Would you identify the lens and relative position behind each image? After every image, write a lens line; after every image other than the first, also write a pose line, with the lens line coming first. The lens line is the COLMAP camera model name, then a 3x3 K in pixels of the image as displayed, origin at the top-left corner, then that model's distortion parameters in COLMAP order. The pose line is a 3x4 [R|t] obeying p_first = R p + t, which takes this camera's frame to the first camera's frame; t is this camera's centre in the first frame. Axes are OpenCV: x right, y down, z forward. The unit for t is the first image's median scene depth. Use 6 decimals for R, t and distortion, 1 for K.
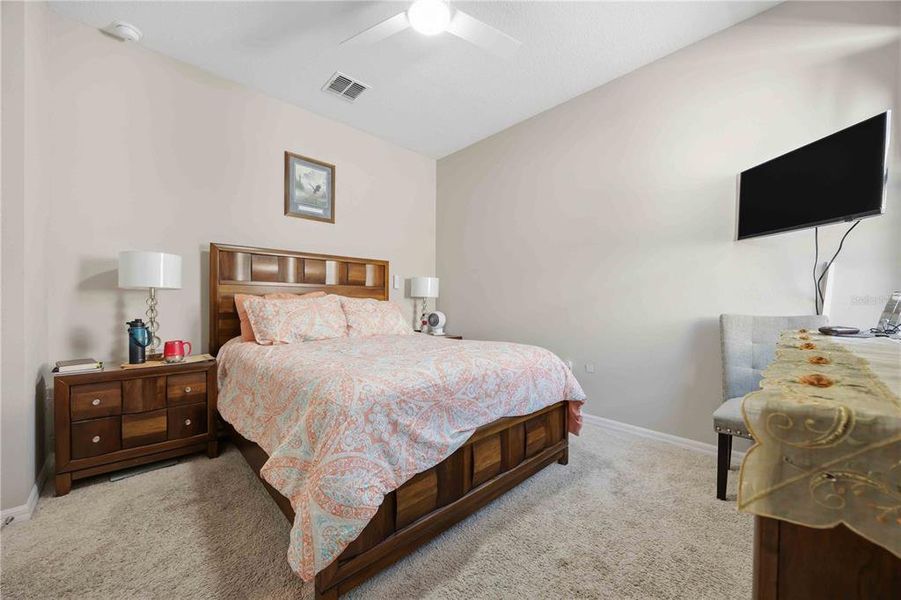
lens RADIAL K [[342.6, 0, 449.5], [0, 342.6, 303.9], [0, 0, 1]] dist [-0.003248, 0.000037]
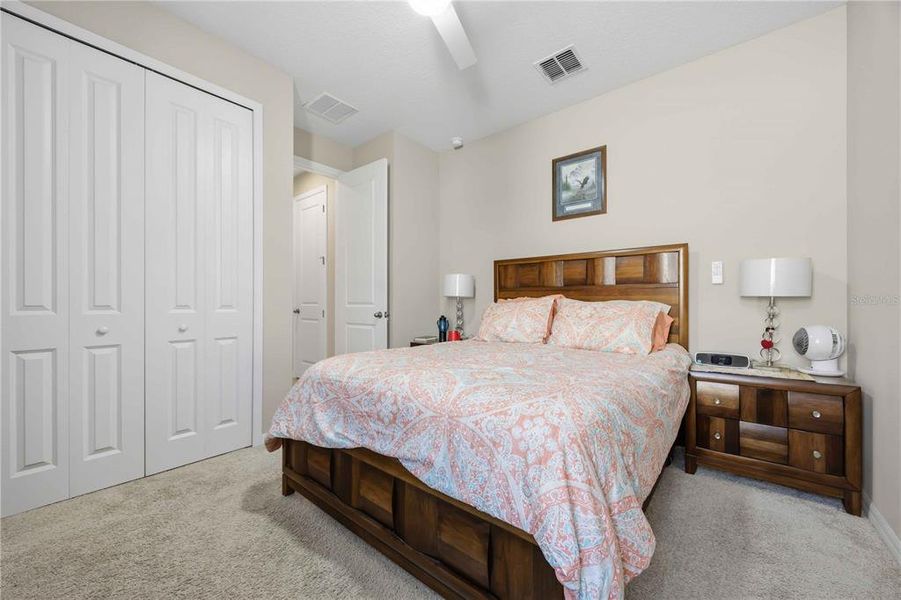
lens RADIAL K [[342.6, 0, 449.9], [0, 342.6, 301.6], [0, 0, 1]] dist [-0.003248, 0.000037]
pose [[0.105479, -0.009742, -0.994374, 0.626226], [-0.004760, 0.999936, -0.010301, -0.005628], [0.994410, 0.005820, 0.105426, 0.707914]]
